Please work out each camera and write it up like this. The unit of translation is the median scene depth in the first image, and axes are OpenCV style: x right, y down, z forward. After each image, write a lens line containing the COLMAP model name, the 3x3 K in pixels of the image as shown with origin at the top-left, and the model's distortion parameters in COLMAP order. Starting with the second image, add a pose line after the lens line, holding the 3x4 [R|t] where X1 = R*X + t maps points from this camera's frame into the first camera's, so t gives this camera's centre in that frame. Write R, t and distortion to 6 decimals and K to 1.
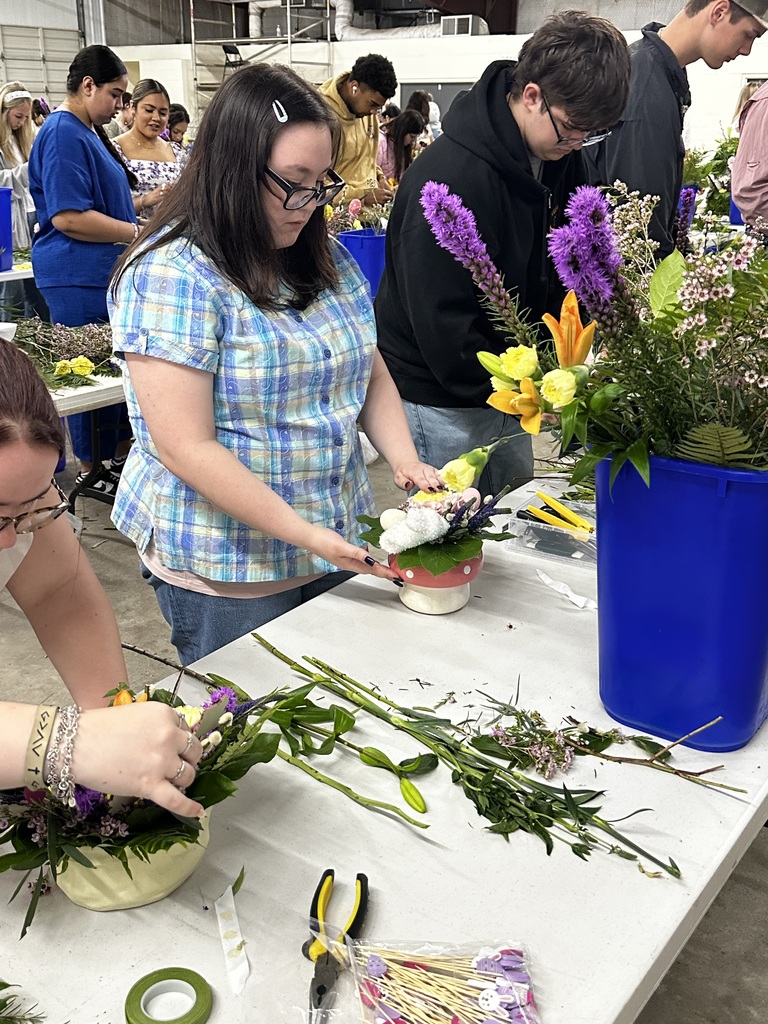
lens RADIAL K [[1093.7, 0, 376.1], [0, 1093.7, 514.5], [0, 0, 1]] dist [0.069198, 0.000000]
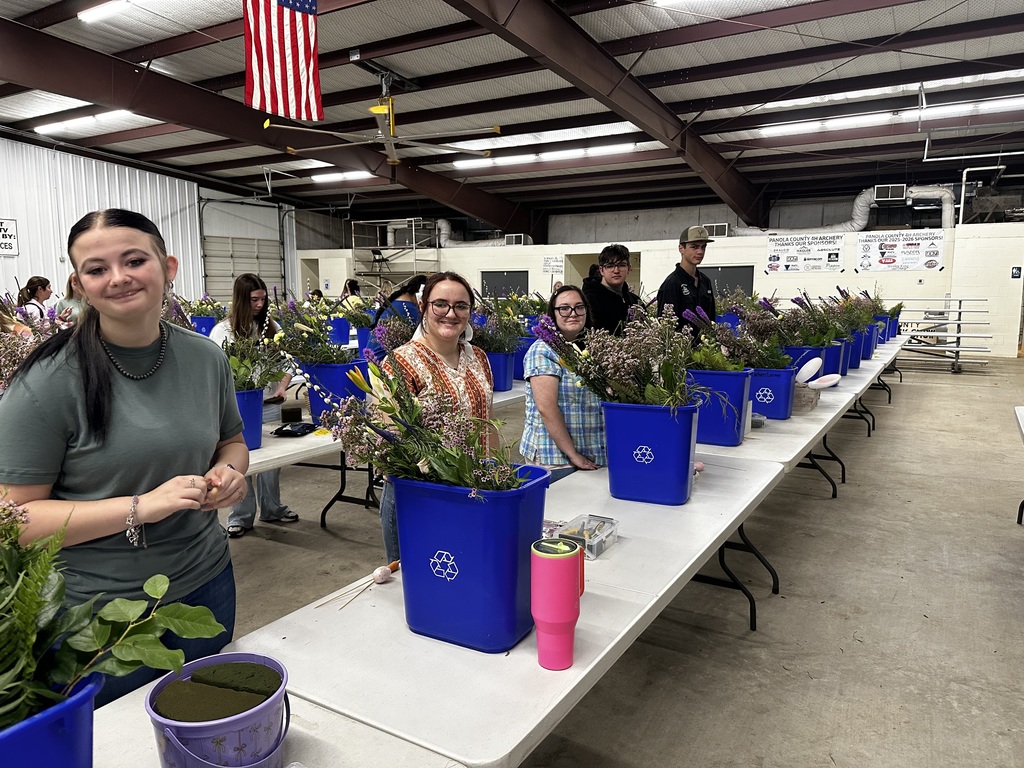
lens RADIAL K [[763.1, 0, 517.4], [0, 763.1, 392.5], [0, 0, 1]] dist [0.059514, -0.039291]
pose [[0.995609, -0.009790, 0.093093, -0.790126], [0.029288, 0.977162, -0.210466, 0.494389], [-0.088906, 0.212268, 0.973159, -1.416253]]
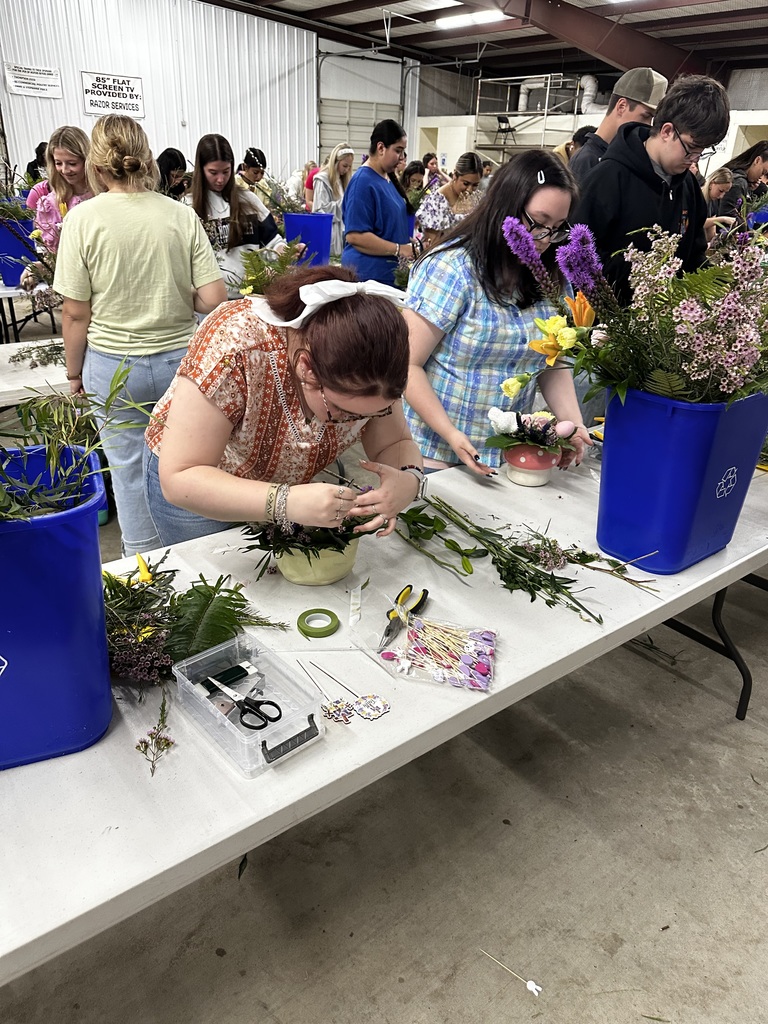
lens RADIAL K [[763.1, 0, 379.8], [0, 763.1, 513.6], [0, 0, 1]] dist [0.059514, -0.039291]
pose [[0.964568, 0.137950, -0.224895, 0.149952], [-0.120734, 0.988718, 0.088651, 0.069315], [0.234588, -0.058358, 0.970342, -0.228082]]
